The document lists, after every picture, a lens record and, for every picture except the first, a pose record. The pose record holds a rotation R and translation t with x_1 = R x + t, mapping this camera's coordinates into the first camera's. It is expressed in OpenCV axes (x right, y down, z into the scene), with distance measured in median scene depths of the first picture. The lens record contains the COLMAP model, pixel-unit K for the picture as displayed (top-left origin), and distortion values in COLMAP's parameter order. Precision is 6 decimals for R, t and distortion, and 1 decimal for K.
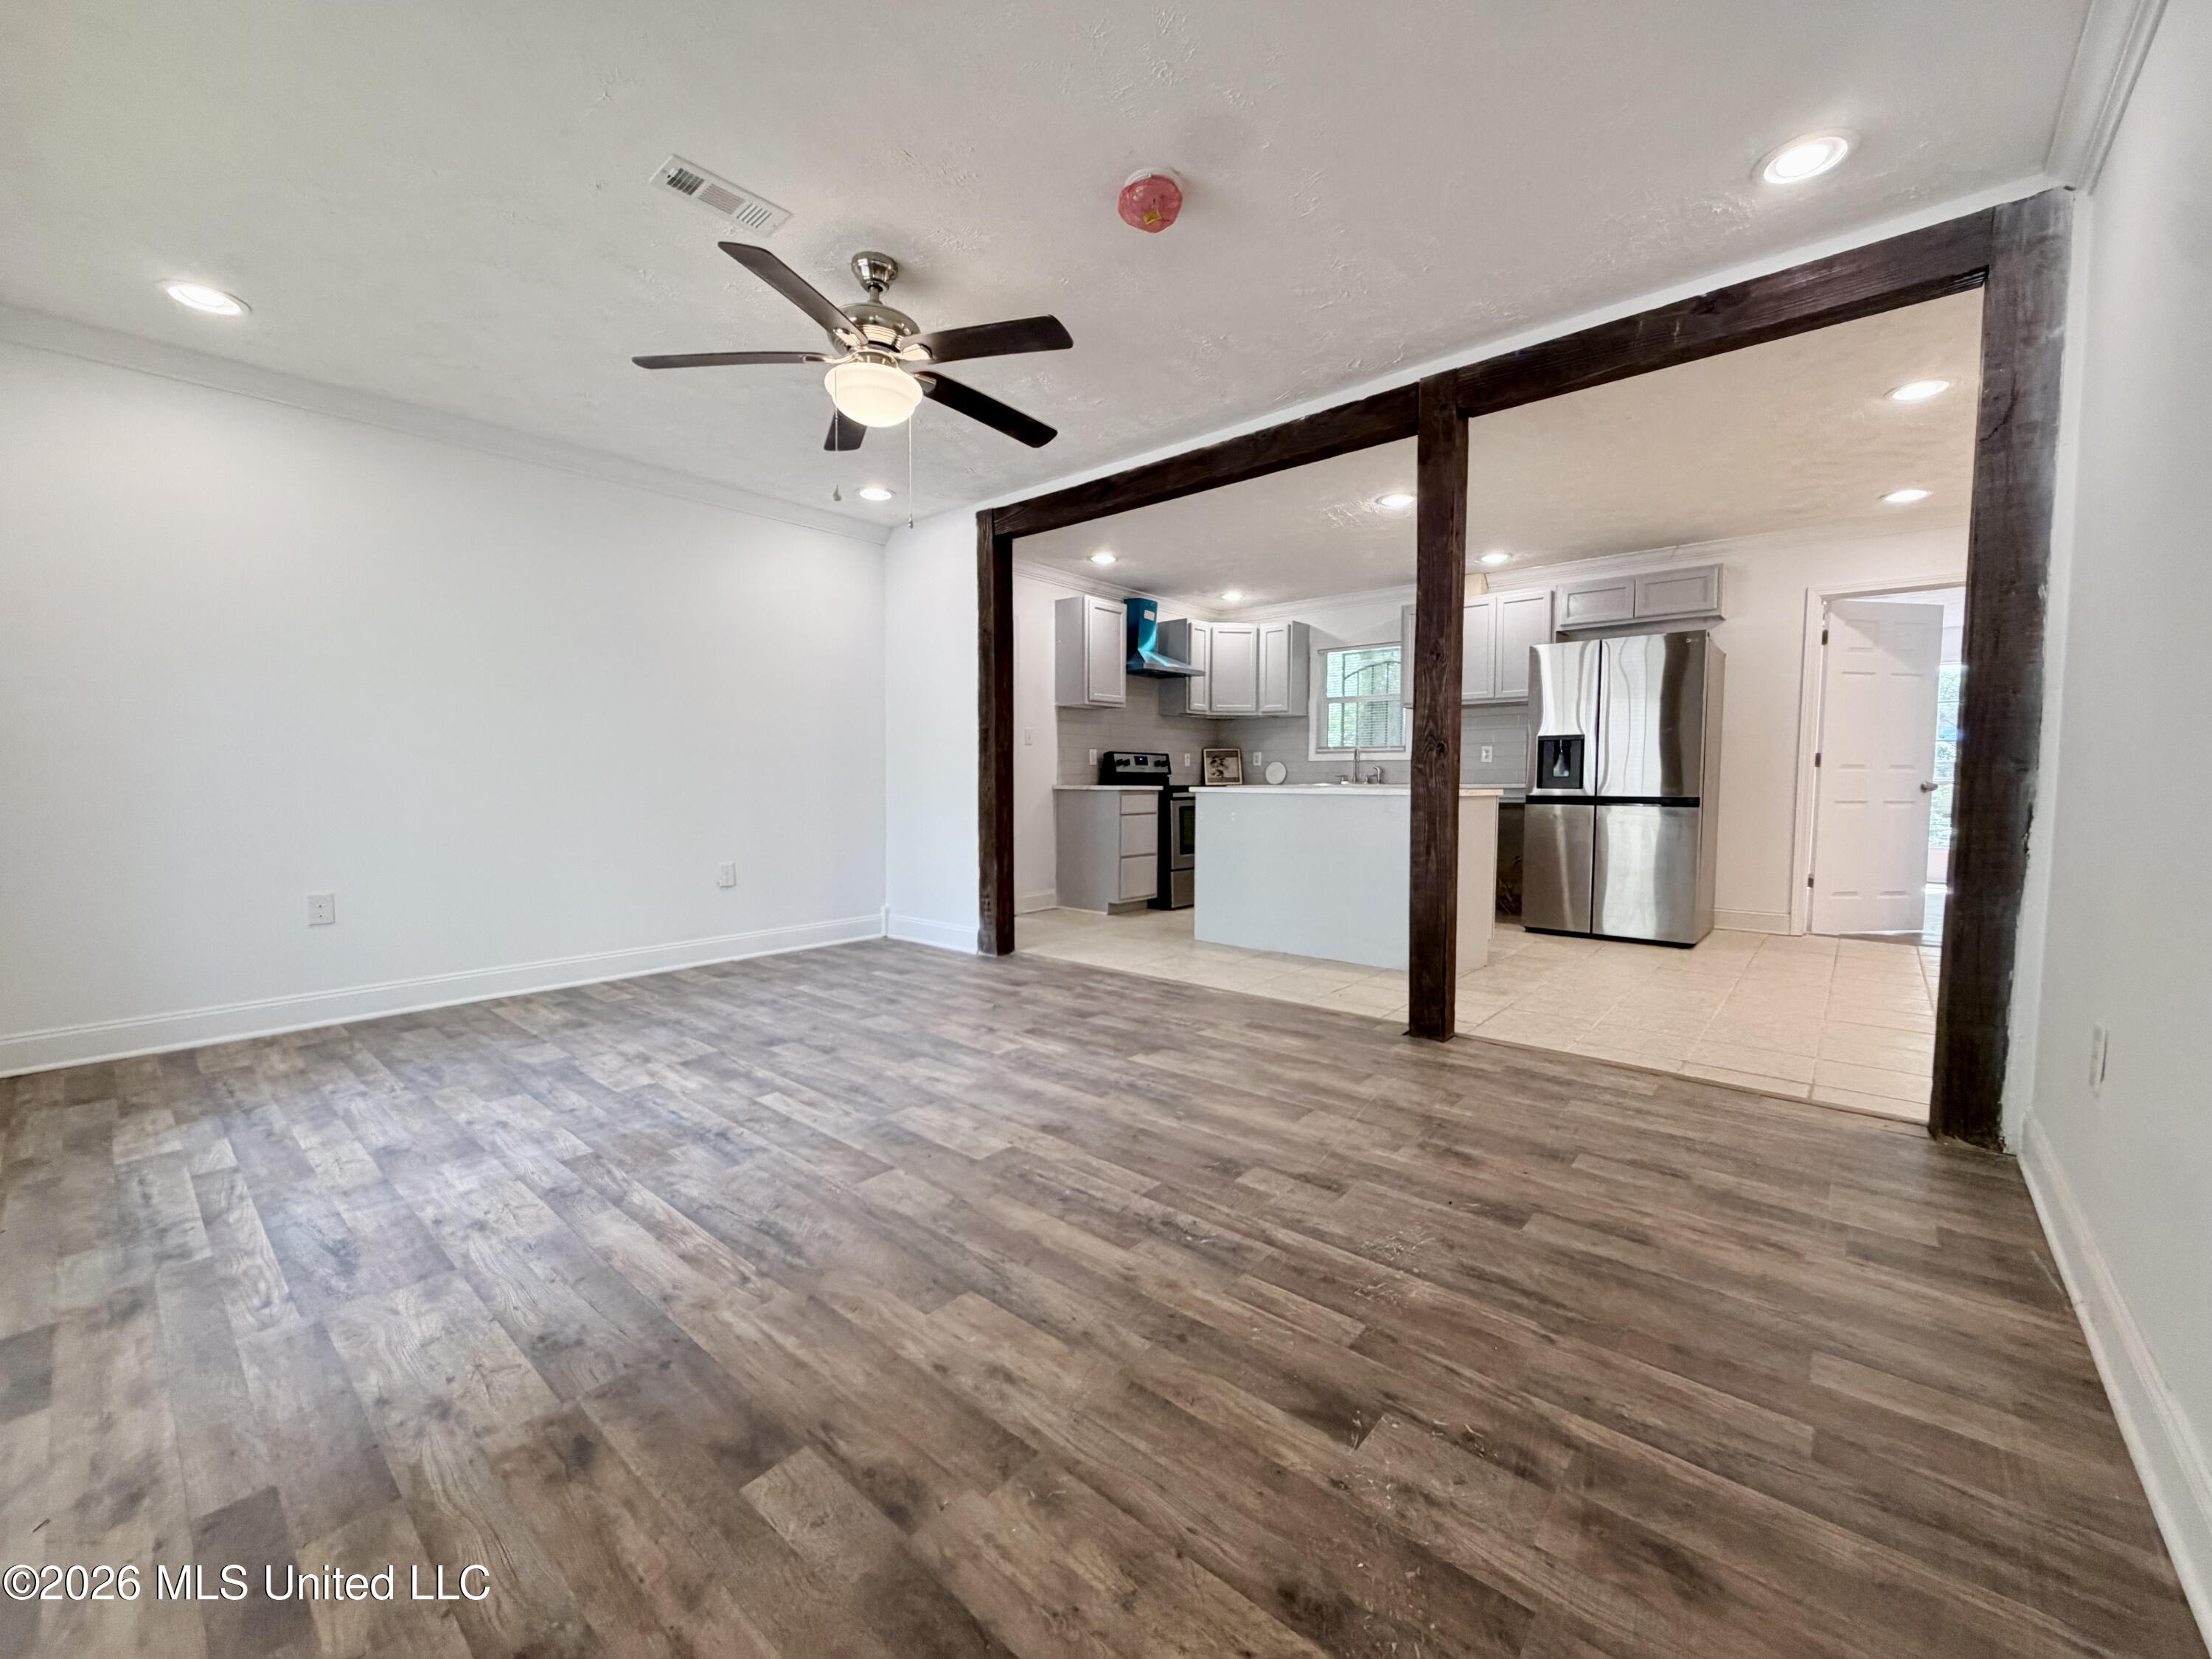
lens RADIAL K [[877.4, 0, 1106.0], [0, 877.4, 829.5], [0, 0, 1]] dist [-0.000009, 0.000156]
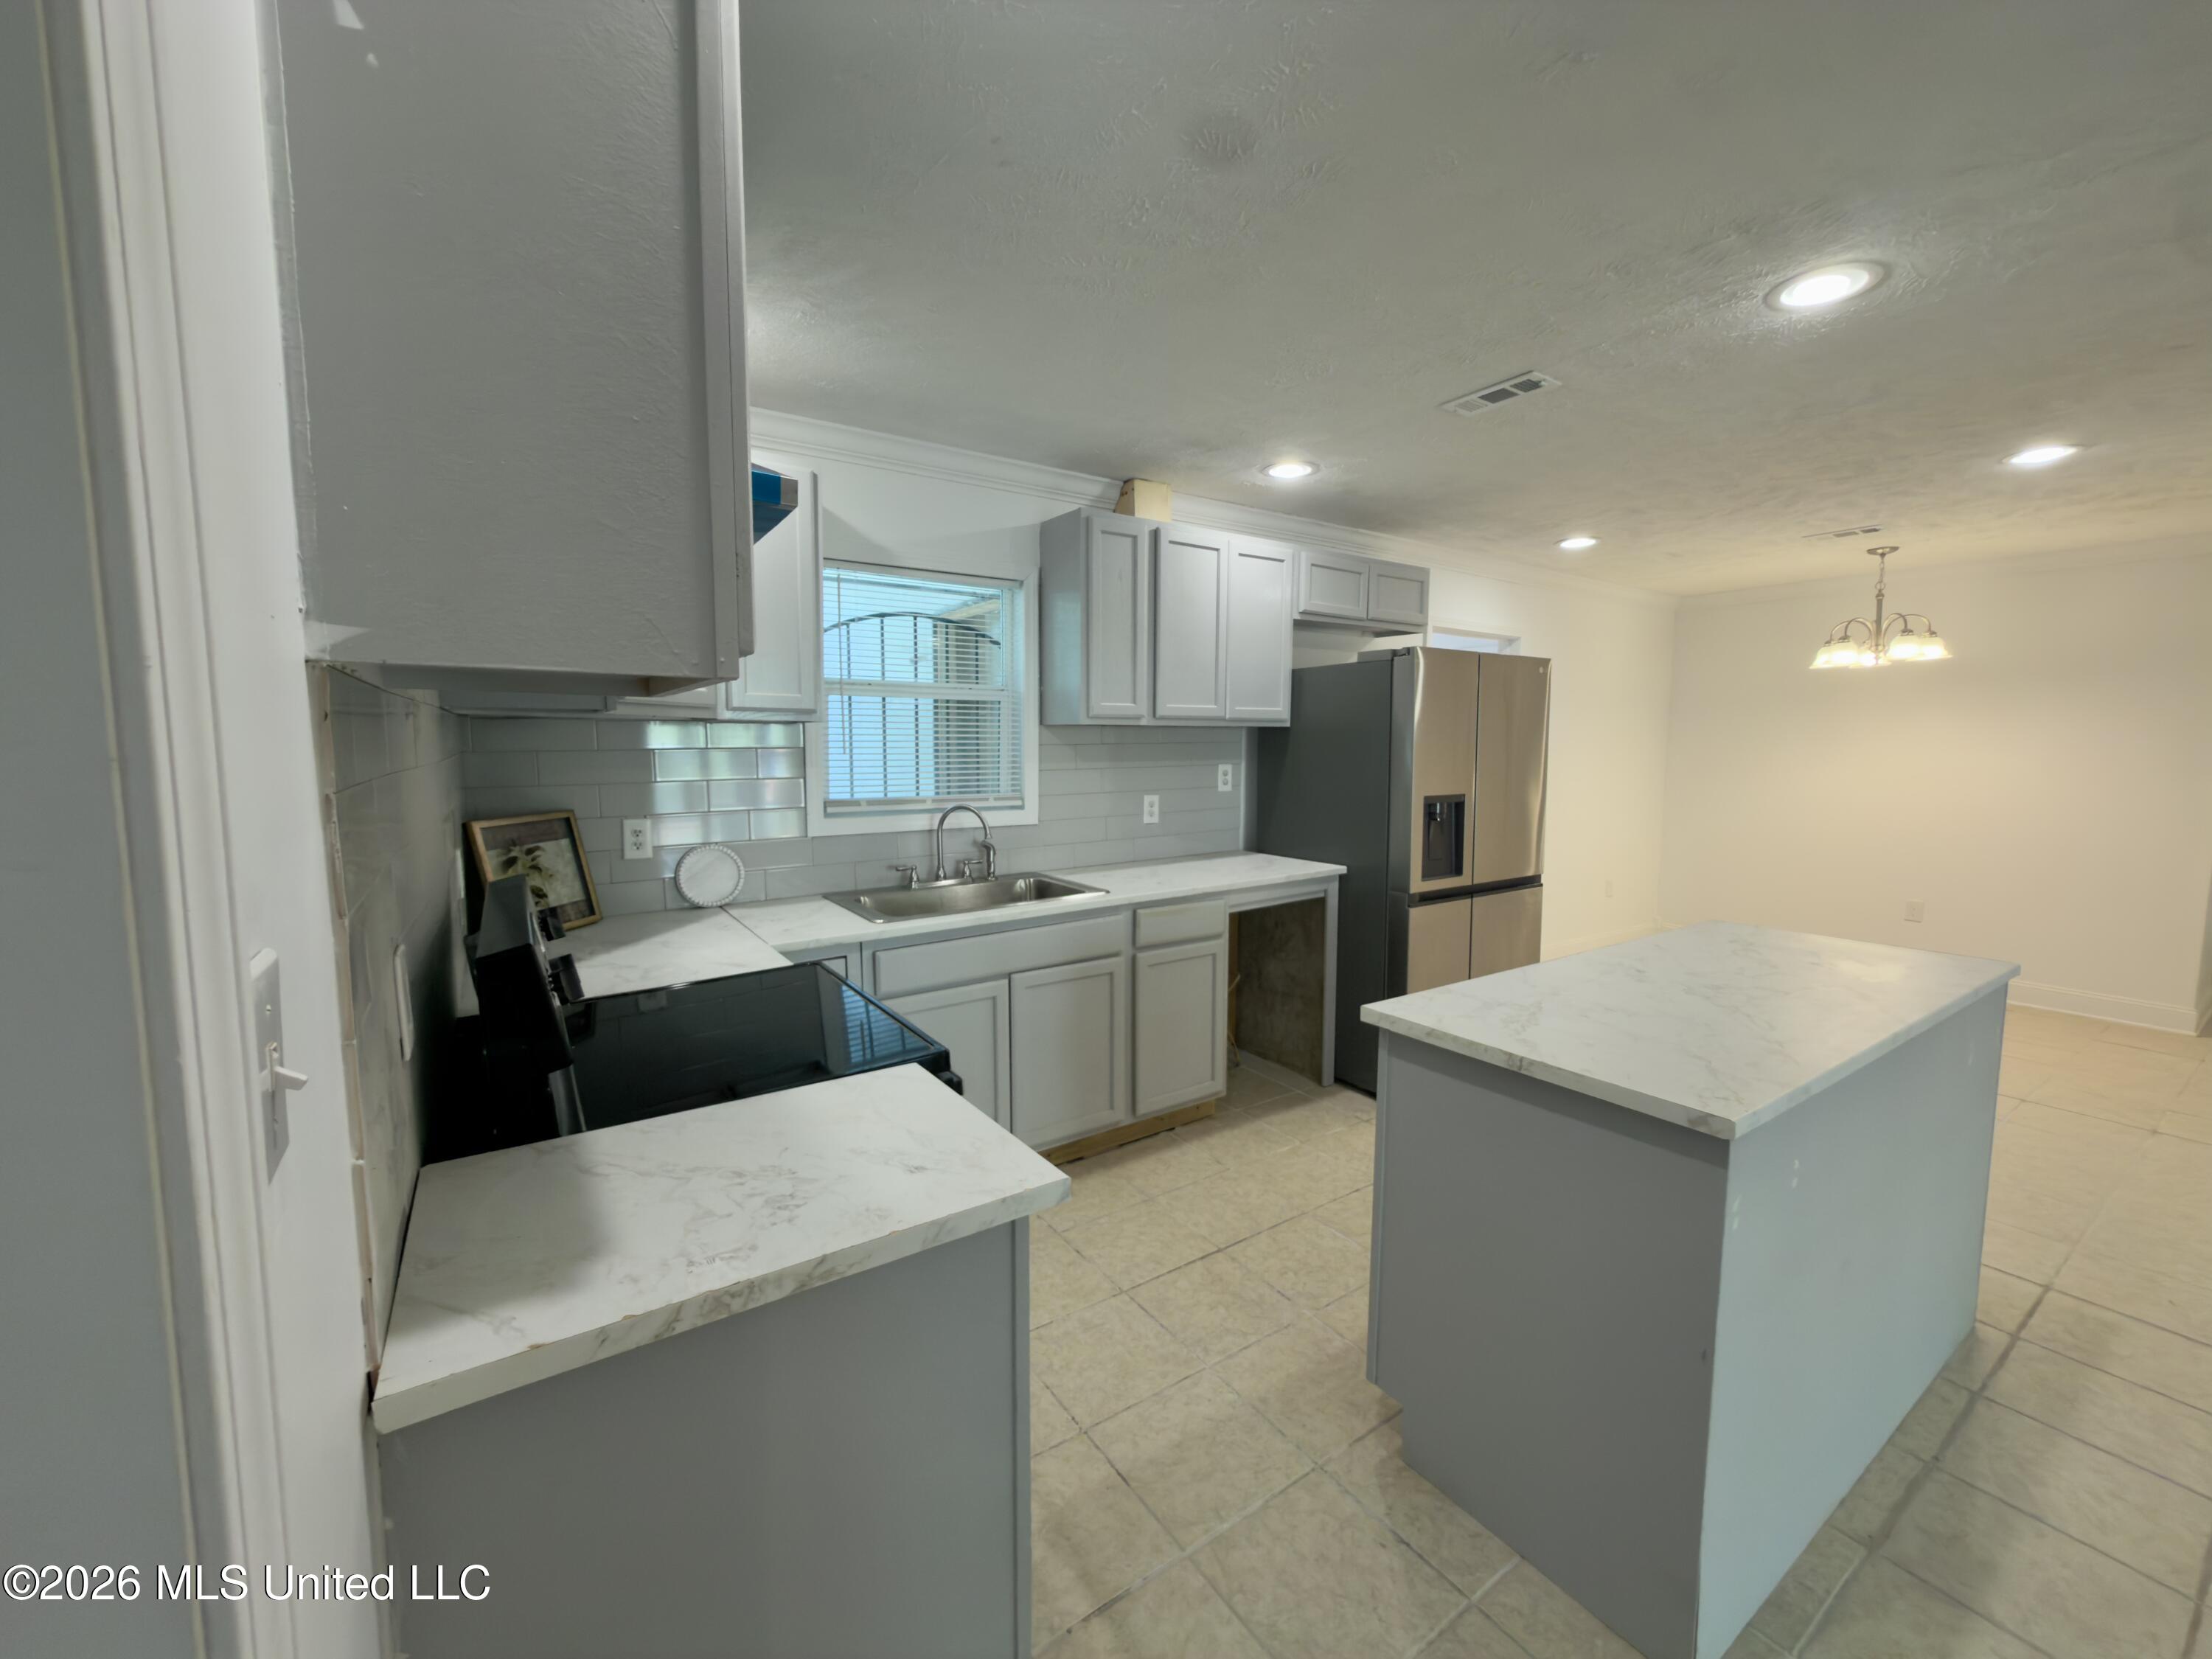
lens RADIAL K [[877.4, 0, 1106.0], [0, 877.4, 829.5], [0, 0, 1]] dist [-0.000009, 0.000156]
pose [[0.259039, -0.087525, 0.961893, -0.116742], [0.062326, 0.995325, 0.073782, -0.105944], [-0.963854, 0.040838, 0.263283, 0.797092]]
